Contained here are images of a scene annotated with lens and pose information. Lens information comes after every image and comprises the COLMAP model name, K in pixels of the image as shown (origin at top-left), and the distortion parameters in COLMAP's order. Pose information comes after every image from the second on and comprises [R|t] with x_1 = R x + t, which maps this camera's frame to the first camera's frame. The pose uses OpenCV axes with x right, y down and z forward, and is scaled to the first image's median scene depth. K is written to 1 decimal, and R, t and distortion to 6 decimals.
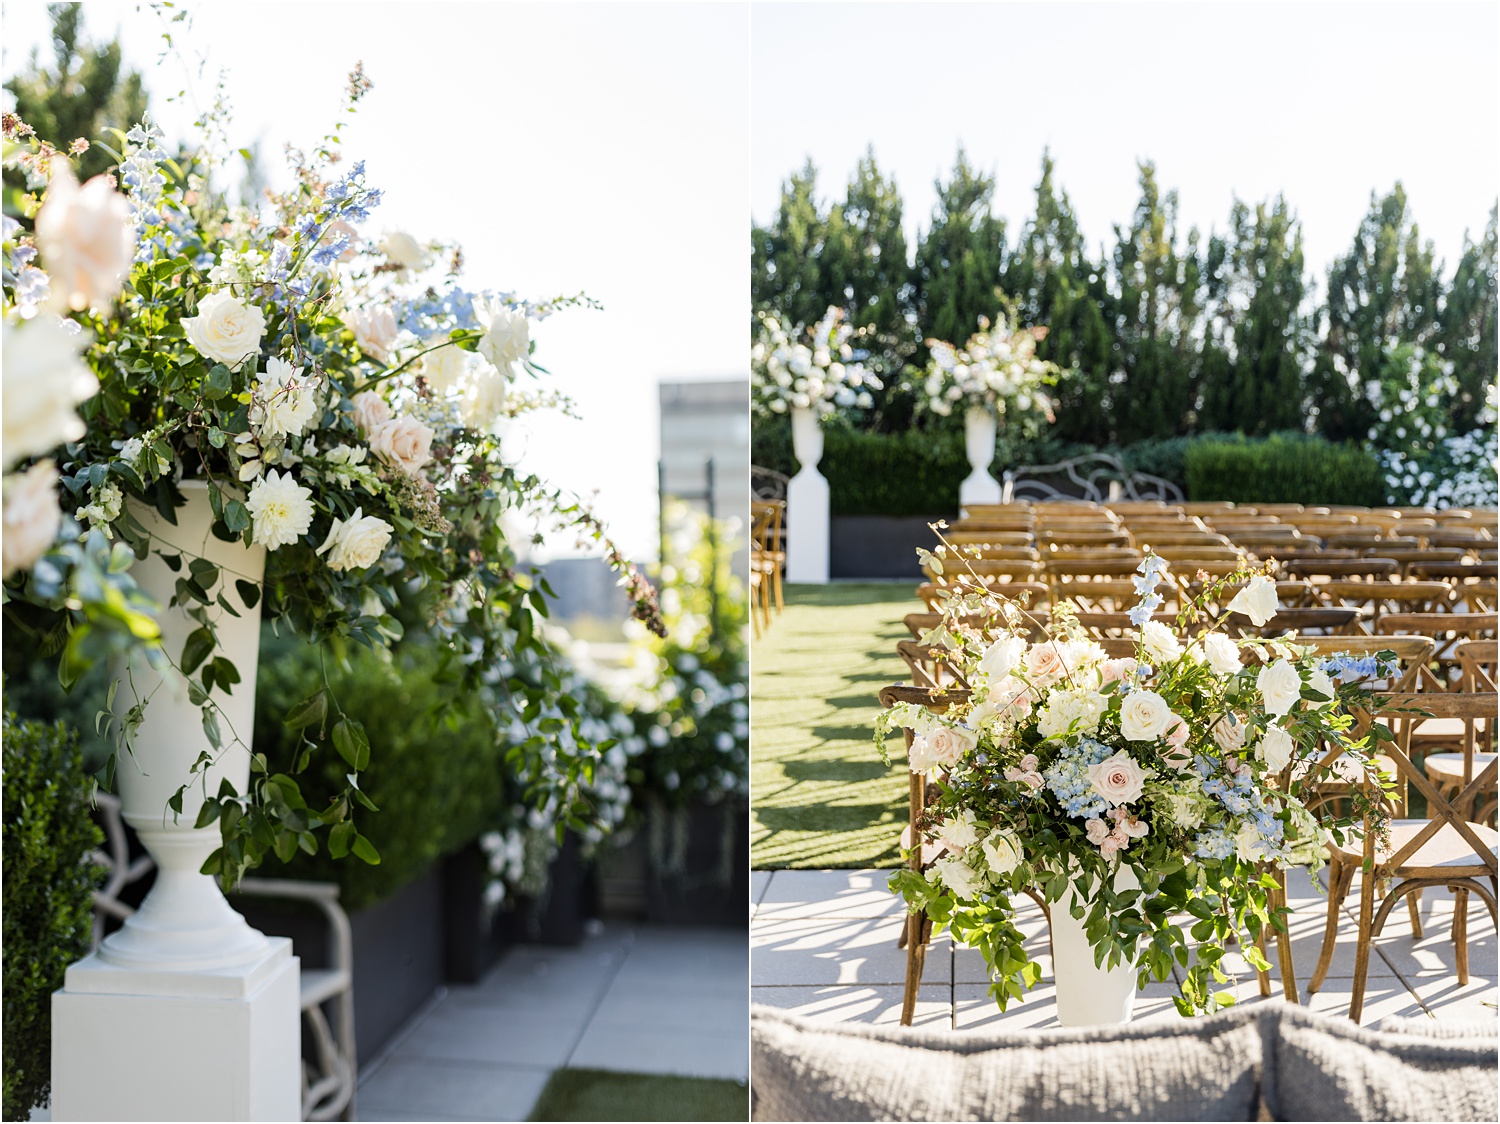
lens RADIAL K [[3362.5, 0, 750.0], [0, 3362.5, 562.0], [0, 0, 1]] dist [-1.968446, 7.333017]
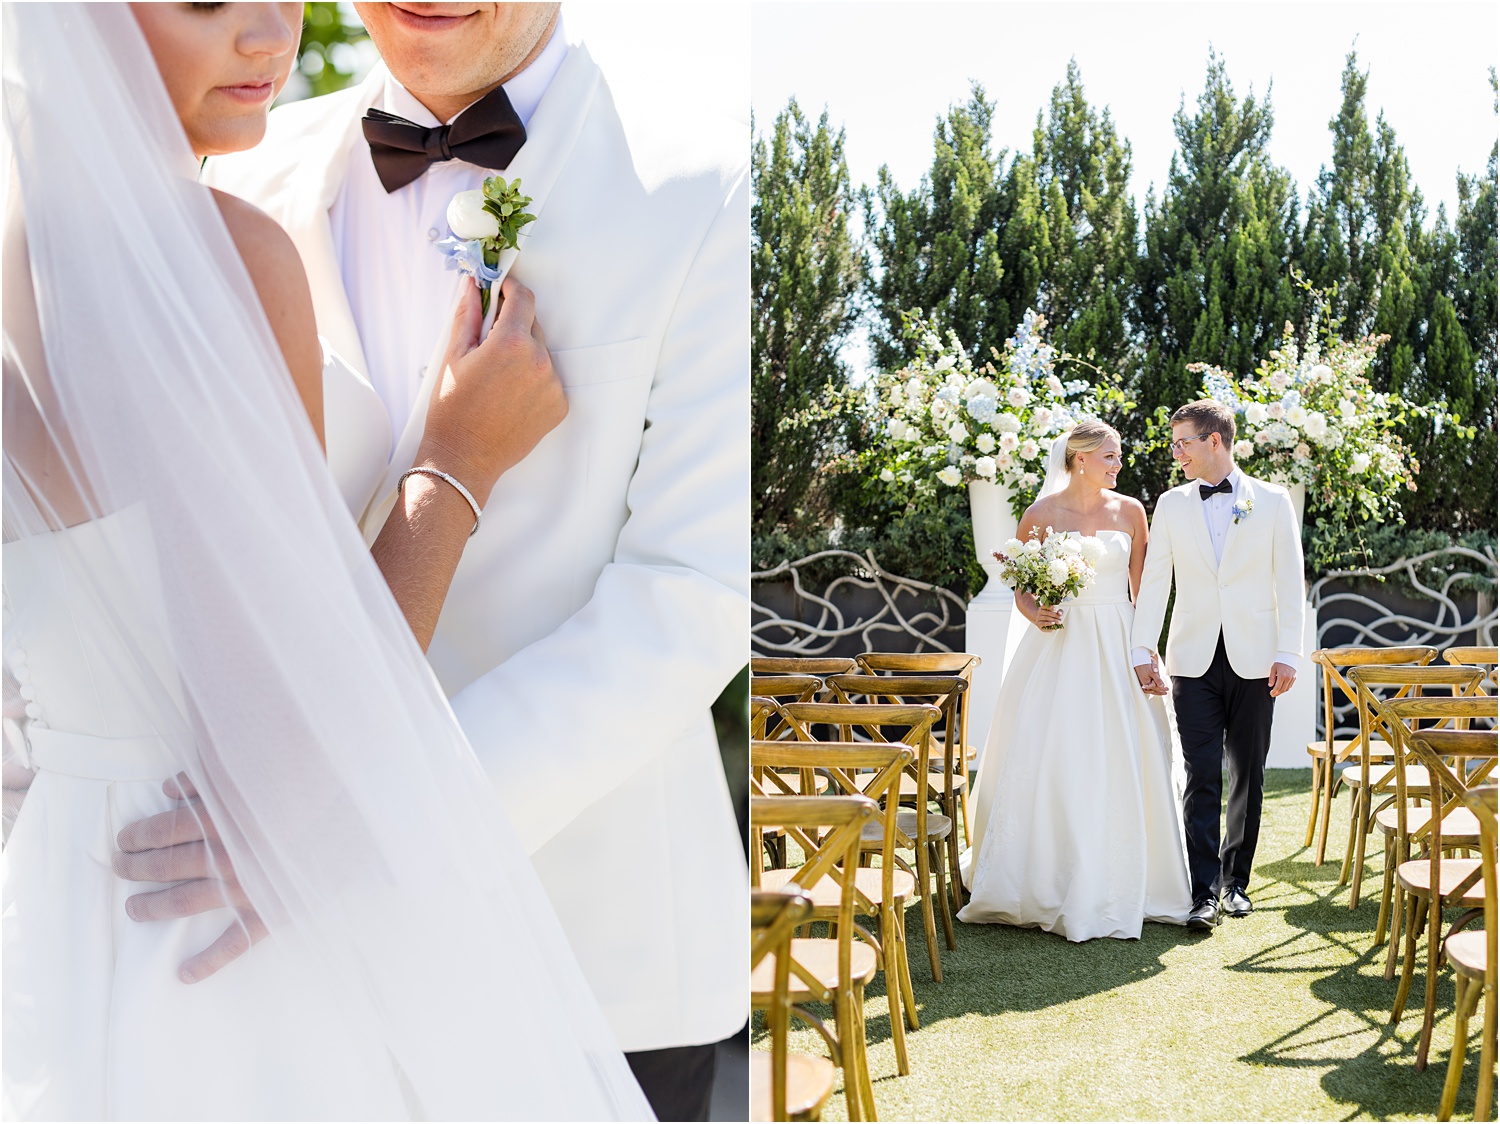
lens RADIAL K [[4222.3, 0, 750.0], [0, 4222.3, 562.0], [0, 0, 1]] dist [0.051769, -9.435533]
pose [[0.999496, -0.017298, -0.026616, -0.006208], [0.016453, 0.999364, -0.031628, -0.006924], [0.027146, 0.031175, 0.999145, 0.208347]]
